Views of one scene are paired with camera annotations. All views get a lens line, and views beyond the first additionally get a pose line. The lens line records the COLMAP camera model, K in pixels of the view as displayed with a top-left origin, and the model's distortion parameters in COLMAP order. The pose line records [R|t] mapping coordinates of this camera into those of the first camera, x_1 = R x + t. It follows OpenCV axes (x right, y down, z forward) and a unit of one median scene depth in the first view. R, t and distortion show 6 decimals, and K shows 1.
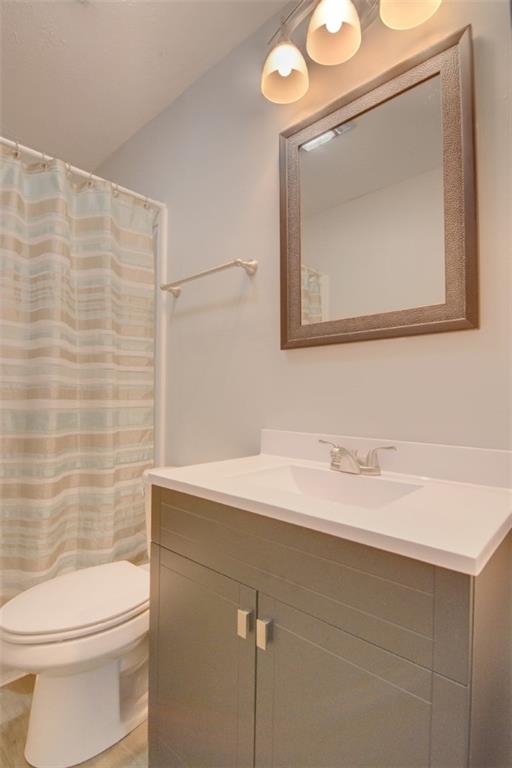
lens RADIAL K [[384.3, 0, 254.1], [0, 384.3, 393.3], [0, 0, 1]] dist [-0.013860, -0.000905]
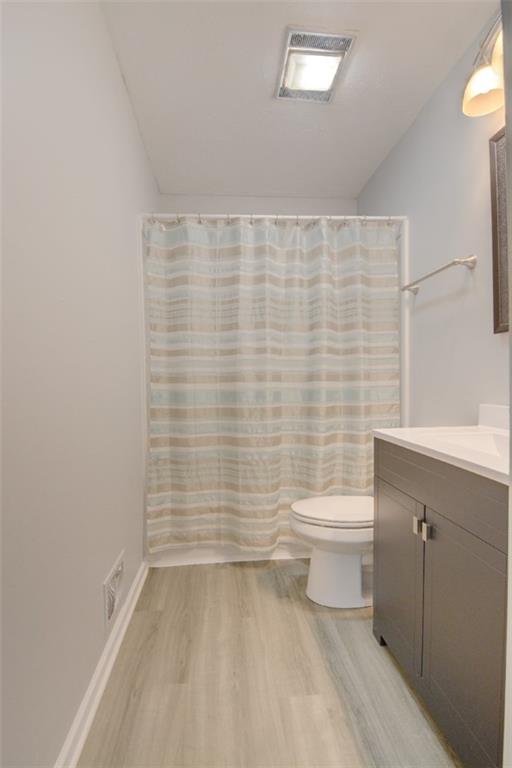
lens RADIAL K [[384.3, 0, 254.1], [0, 384.3, 393.3], [0, 0, 1]] dist [-0.013860, -0.000905]
pose [[0.739683, 0.000567, -0.672955, 0.269708], [0.032472, 0.998805, 0.036533, -0.001379], [0.672171, -0.048875, 0.738781, -0.280903]]
